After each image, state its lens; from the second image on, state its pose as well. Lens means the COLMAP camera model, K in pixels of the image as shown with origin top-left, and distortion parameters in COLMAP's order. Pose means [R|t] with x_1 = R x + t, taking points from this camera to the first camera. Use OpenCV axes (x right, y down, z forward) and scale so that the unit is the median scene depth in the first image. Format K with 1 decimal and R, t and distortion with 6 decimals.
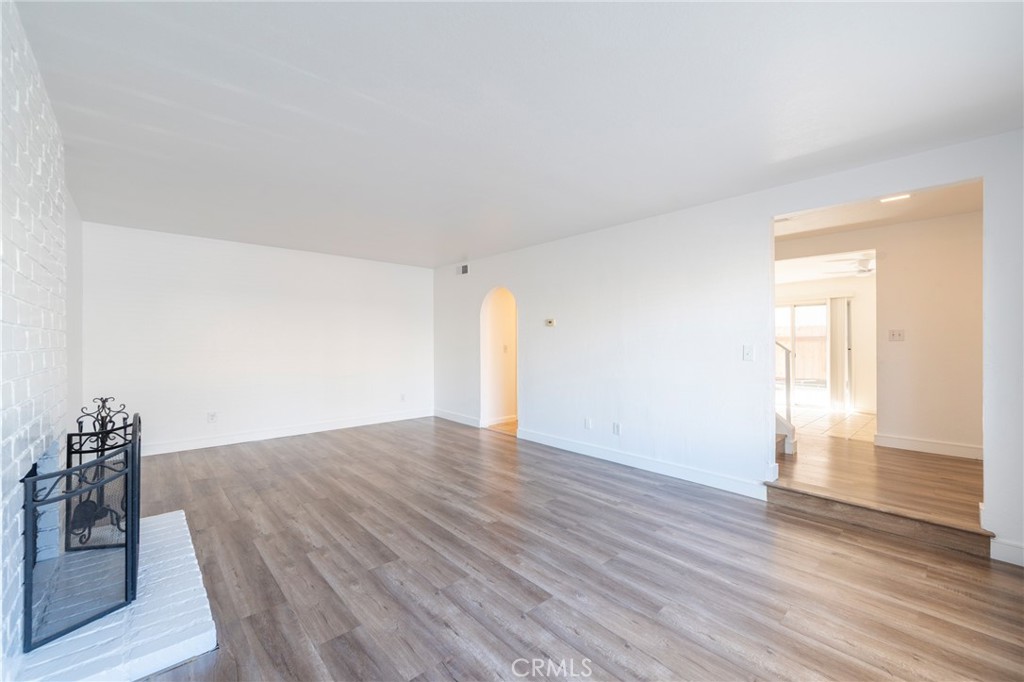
lens RADIAL K [[414.6, 0, 512.9], [0, 414.6, 340.4], [0, 0, 1]] dist [-0.002594, -0.001062]
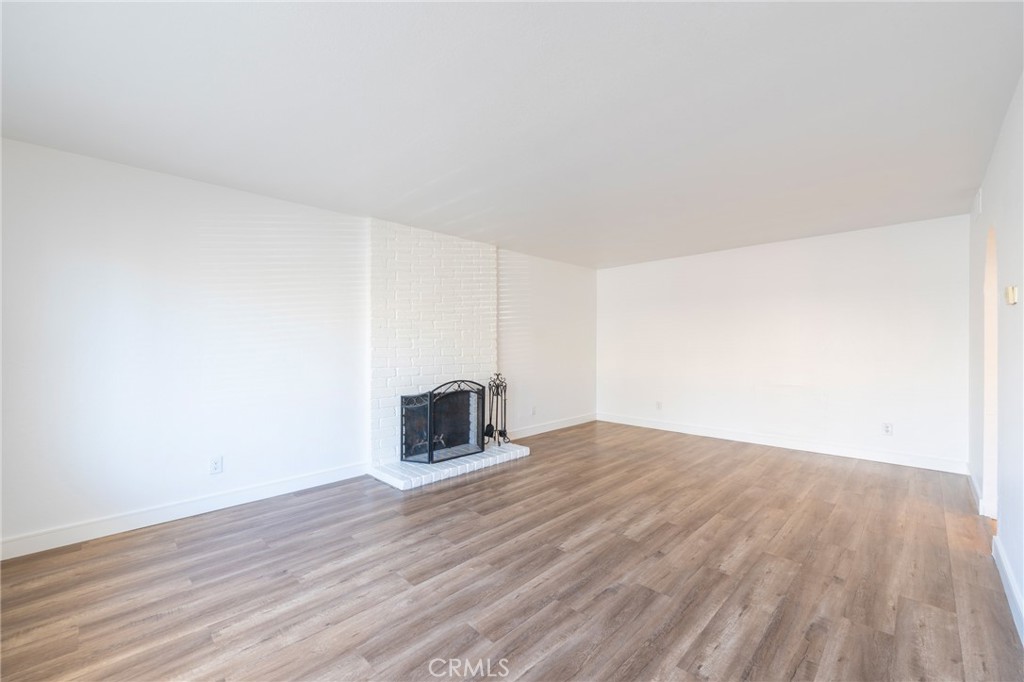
lens RADIAL K [[414.6, 0, 512.6], [0, 414.6, 343.7], [0, 0, 1]] dist [-0.002594, -0.001062]
pose [[0.056135, 0.001678, -0.998422, 0.866930], [0.000048, 0.999999, 0.001683, -0.000660], [0.998423, -0.000143, 0.056134, 0.889187]]
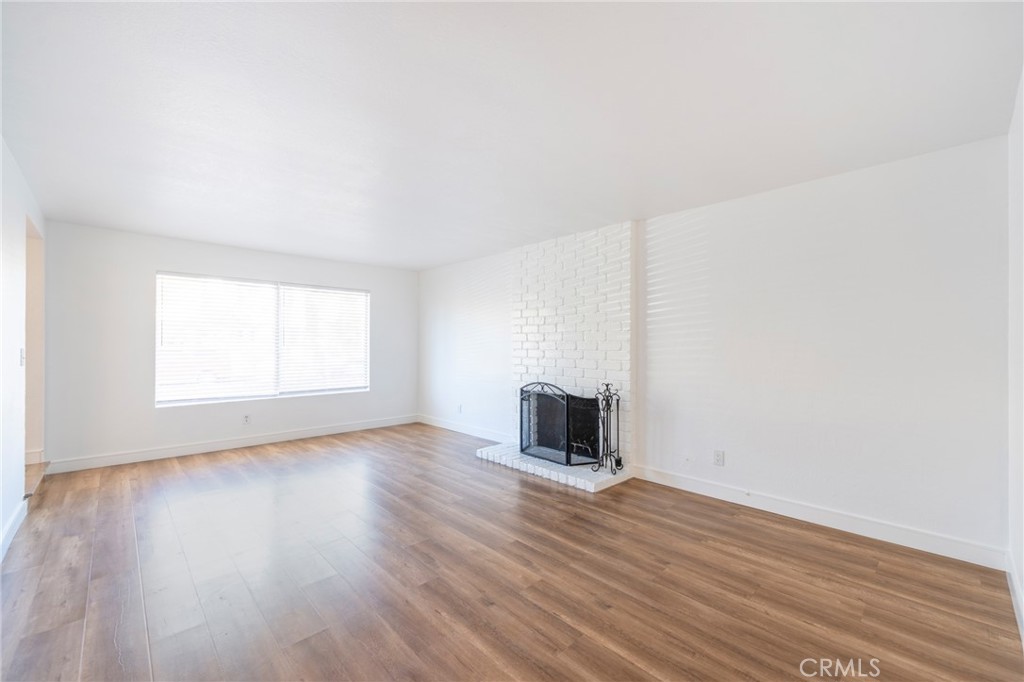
lens RADIAL K [[414.6, 0, 511.8], [0, 414.6, 340.7], [0, 0, 1]] dist [-0.002594, -0.001062]
pose [[-0.999706, 0.000131, -0.024249, -0.549094], [0.000356, 0.999957, -0.009268, -0.004105], [0.024247, -0.009274, -0.999663, 2.351730]]
